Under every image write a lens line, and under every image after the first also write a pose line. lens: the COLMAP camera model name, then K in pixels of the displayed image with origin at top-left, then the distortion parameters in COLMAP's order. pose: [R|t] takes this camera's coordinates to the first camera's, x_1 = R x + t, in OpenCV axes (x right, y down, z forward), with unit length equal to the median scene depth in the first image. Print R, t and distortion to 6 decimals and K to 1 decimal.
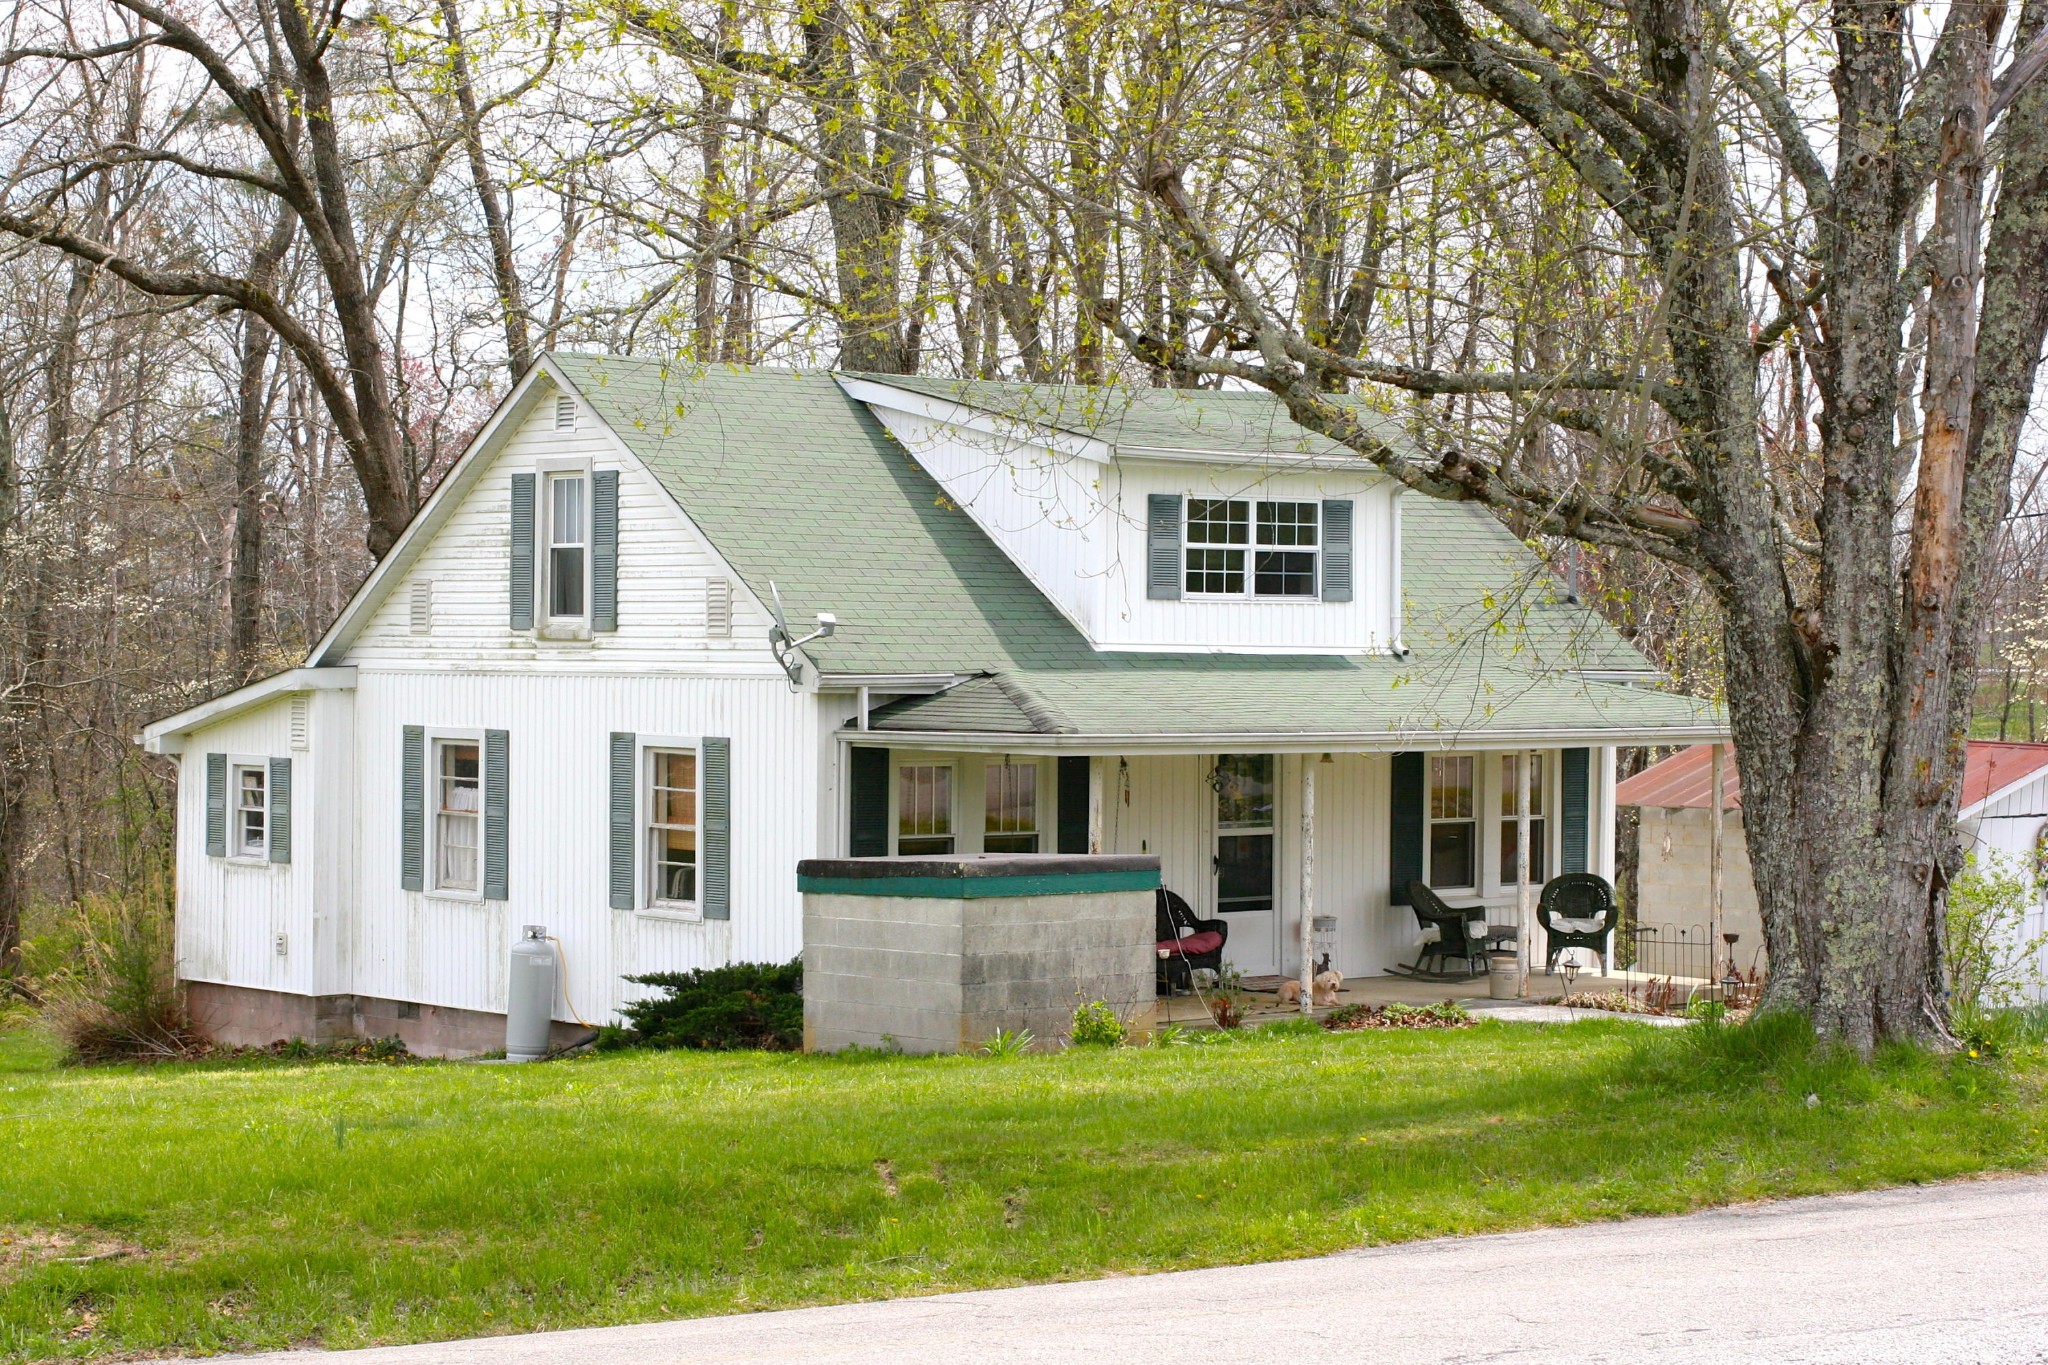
lens RADIAL K [[4679.4, 0, 1024.0], [0, 4679.4, 682.5], [0, 0, 1]] dist [-0.050734, 0.059507]
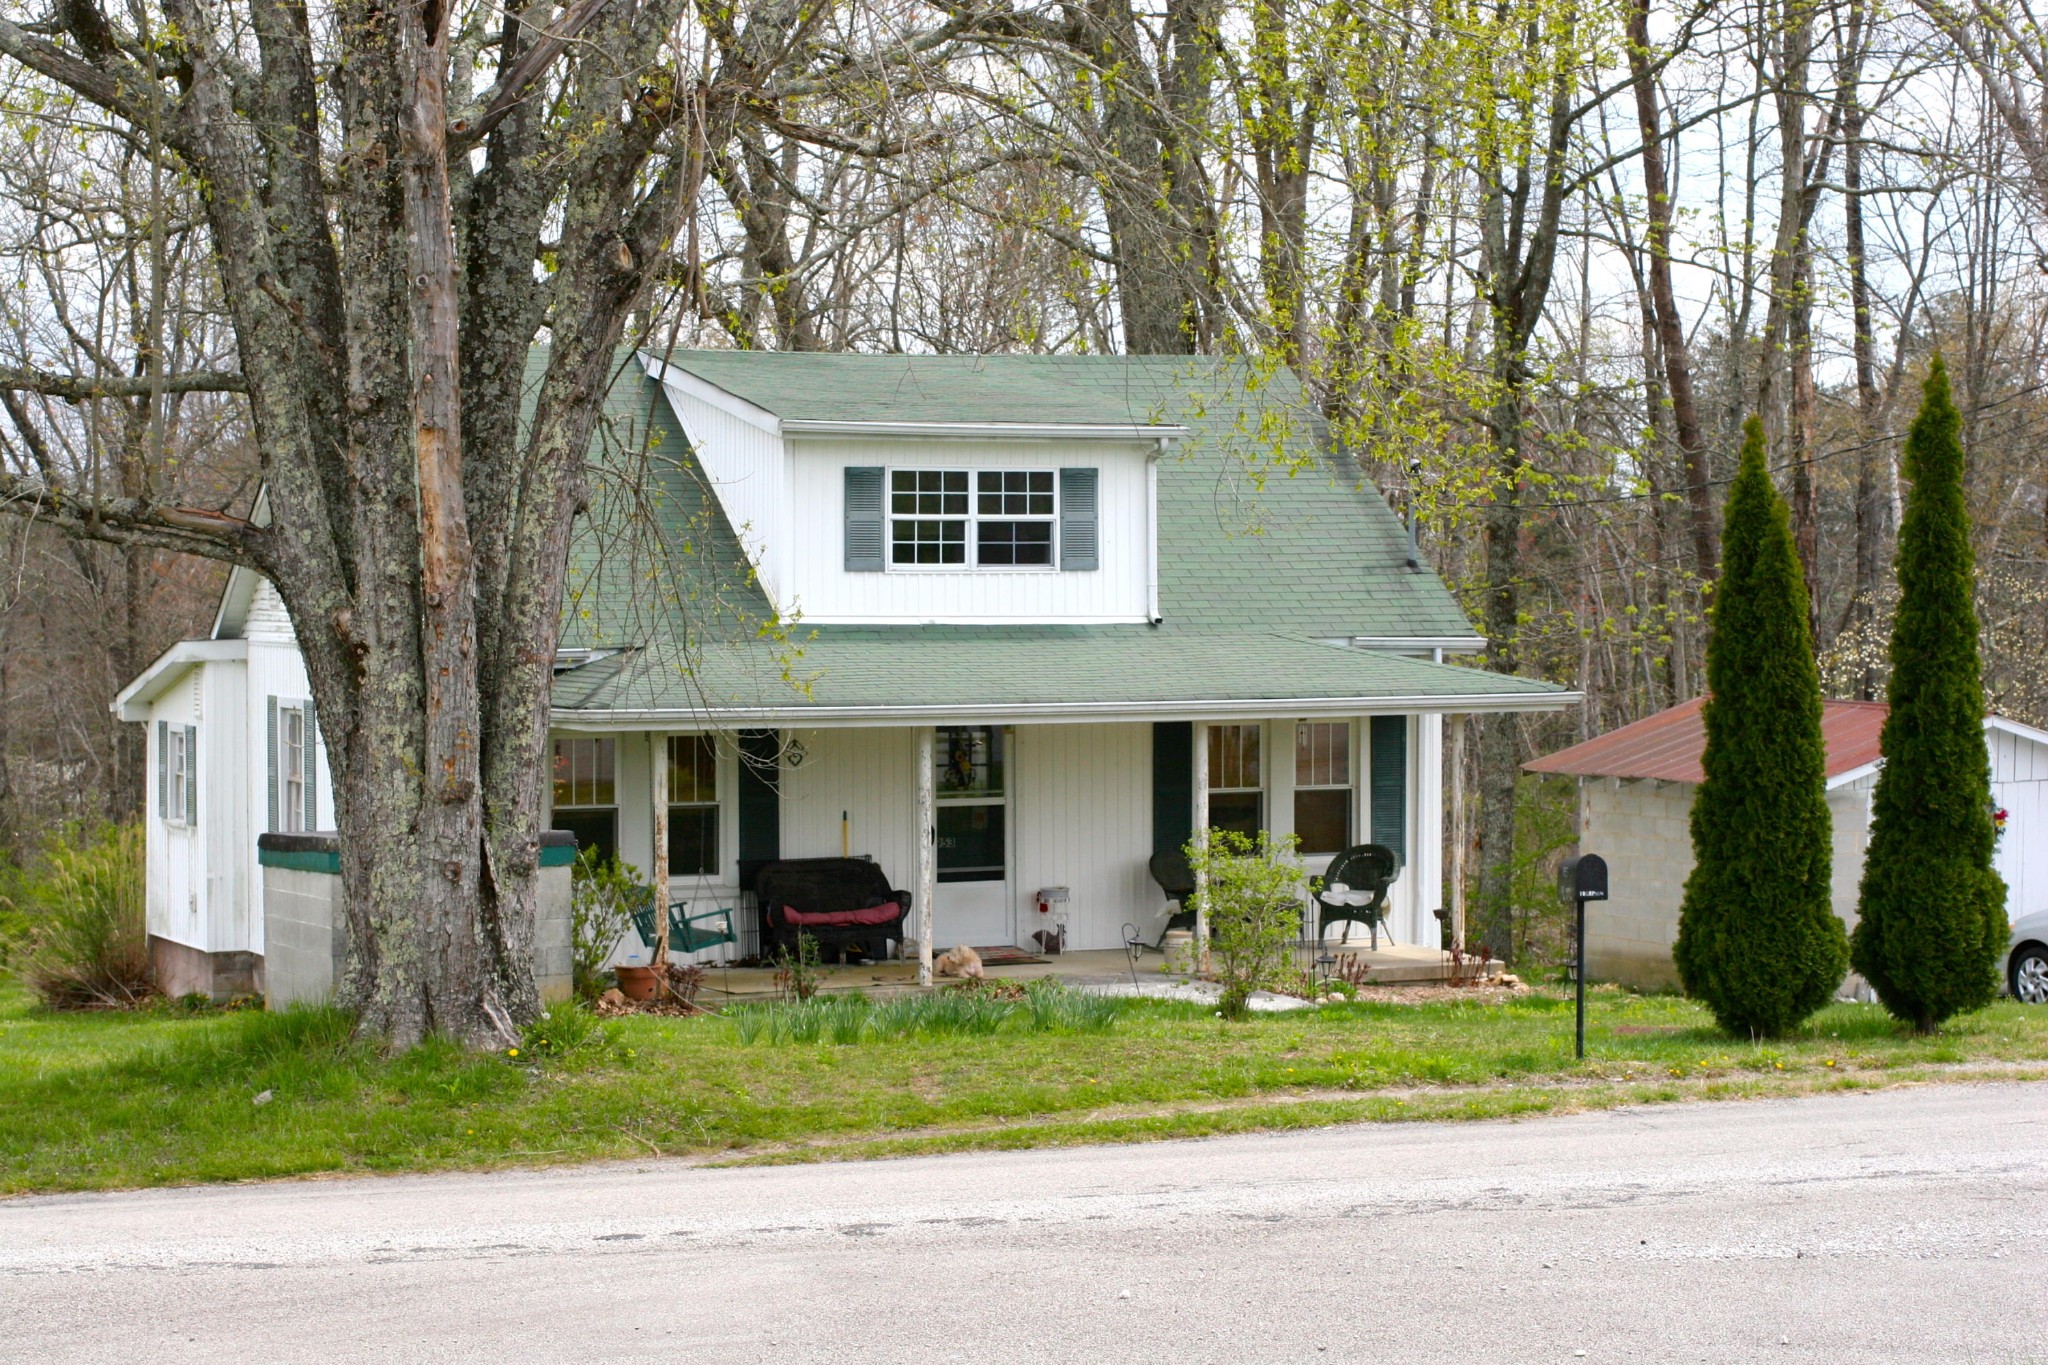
lens RADIAL K [[4679.4, 0, 1024.0], [0, 4679.4, 682.5], [0, 0, 1]] dist [-0.050734, 0.059507]
pose [[0.963035, -0.002788, -0.269364, 0.339853], [0.006587, 0.999891, 0.013203, -0.007001], [0.269297, -0.014490, 0.962948, 0.040797]]
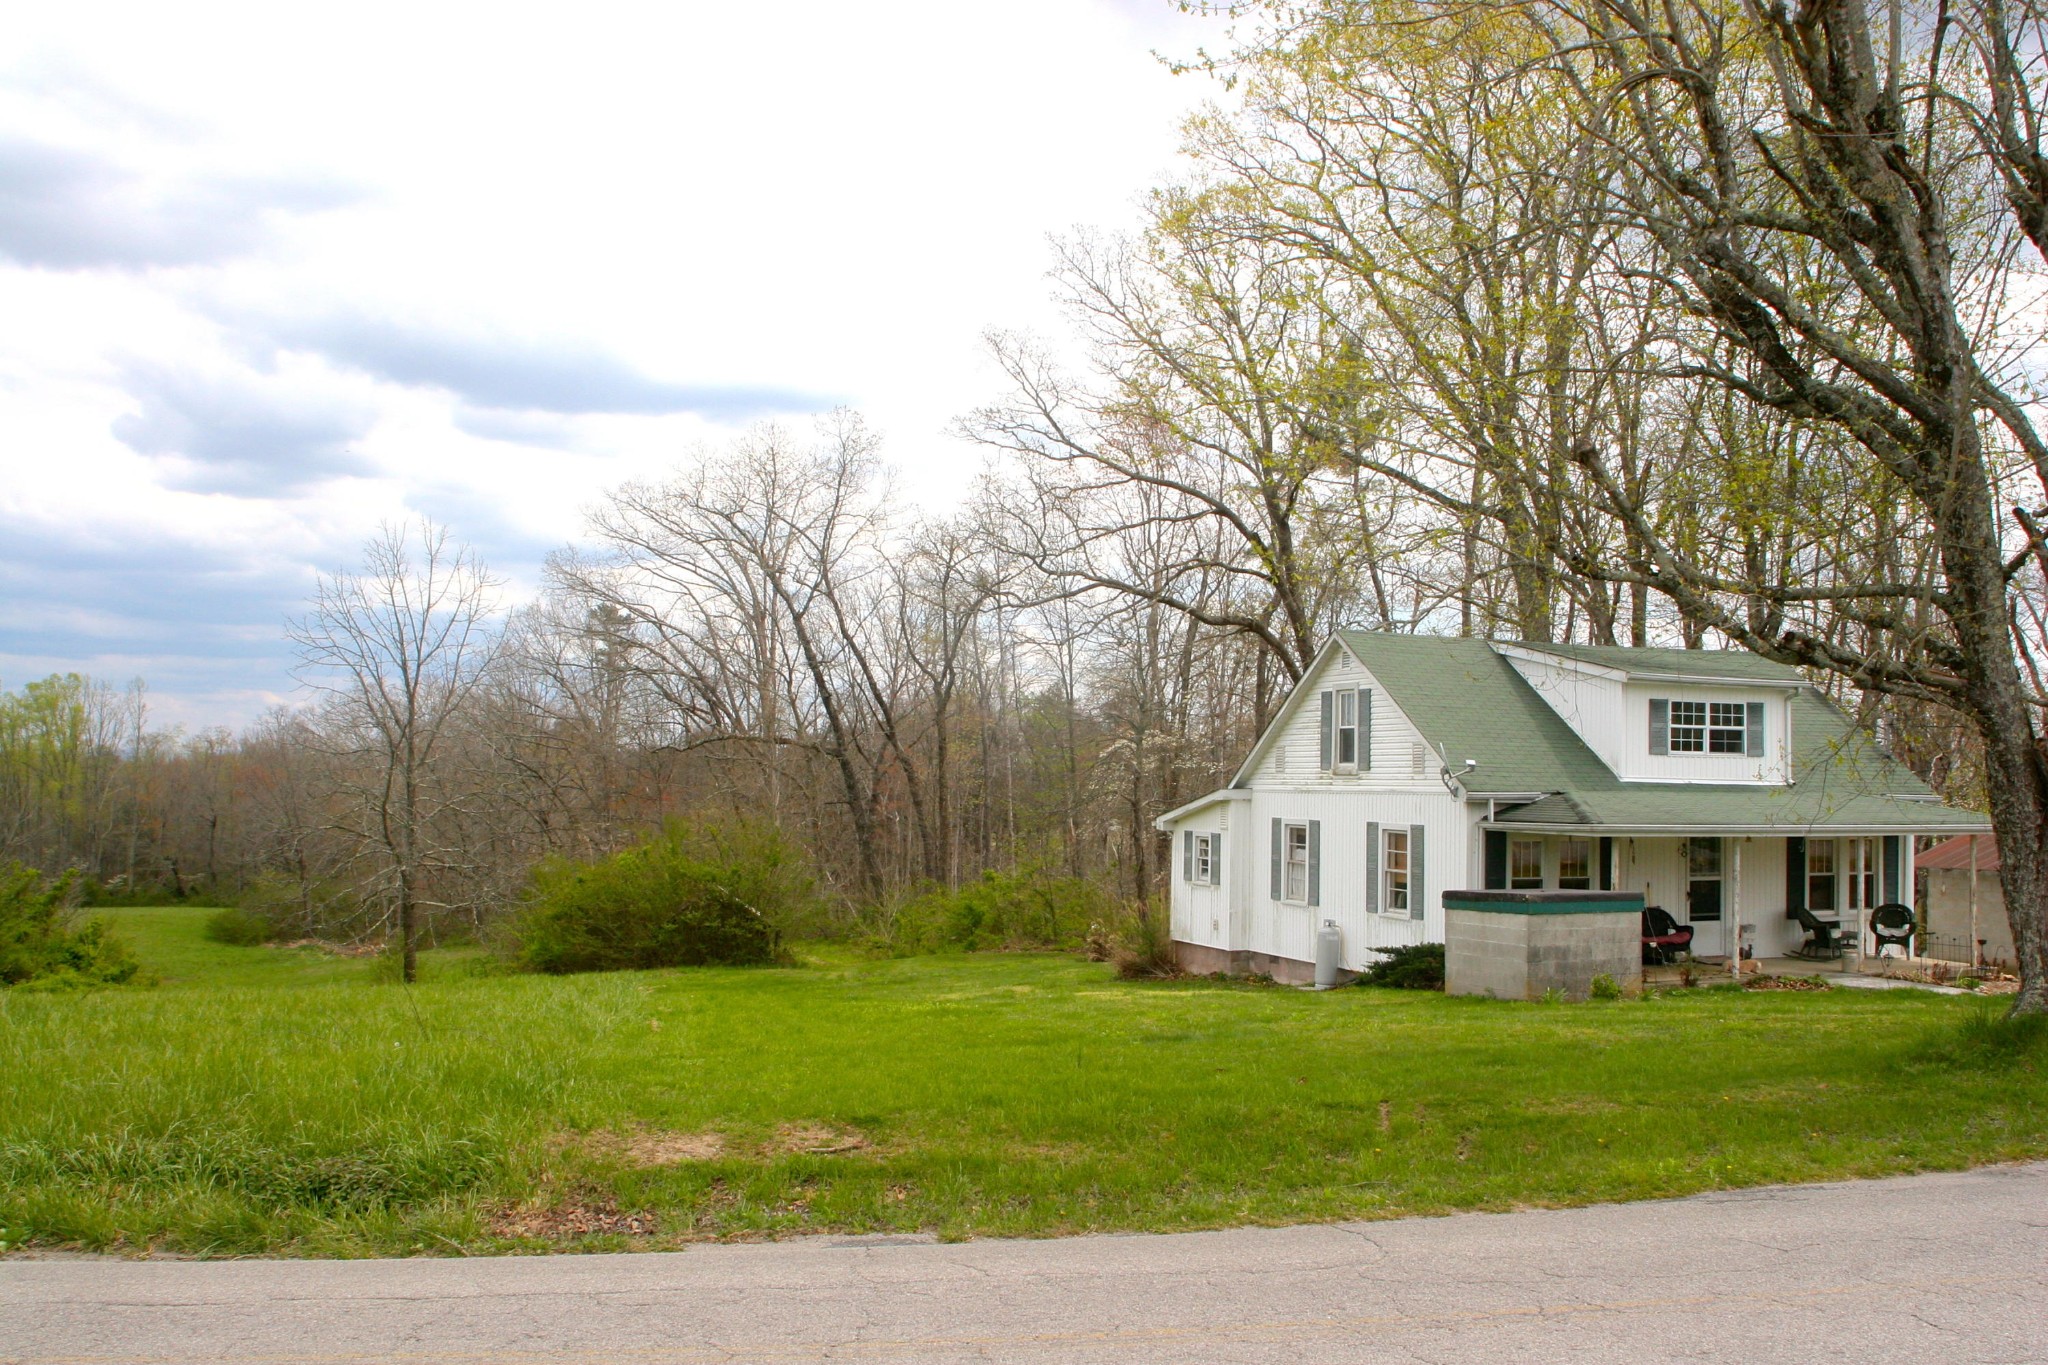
lens RADIAL K [[1905.0, 0, 1024.0], [0, 1905.0, 682.5], [0, 0, 1]] dist [-0.123417, 0.094390]
pose [[0.948910, -0.008742, -0.315426, 0.026933], [-0.011760, 0.997942, -0.063037, 0.004184], [0.315328, 0.063526, 0.946854, 0.202280]]
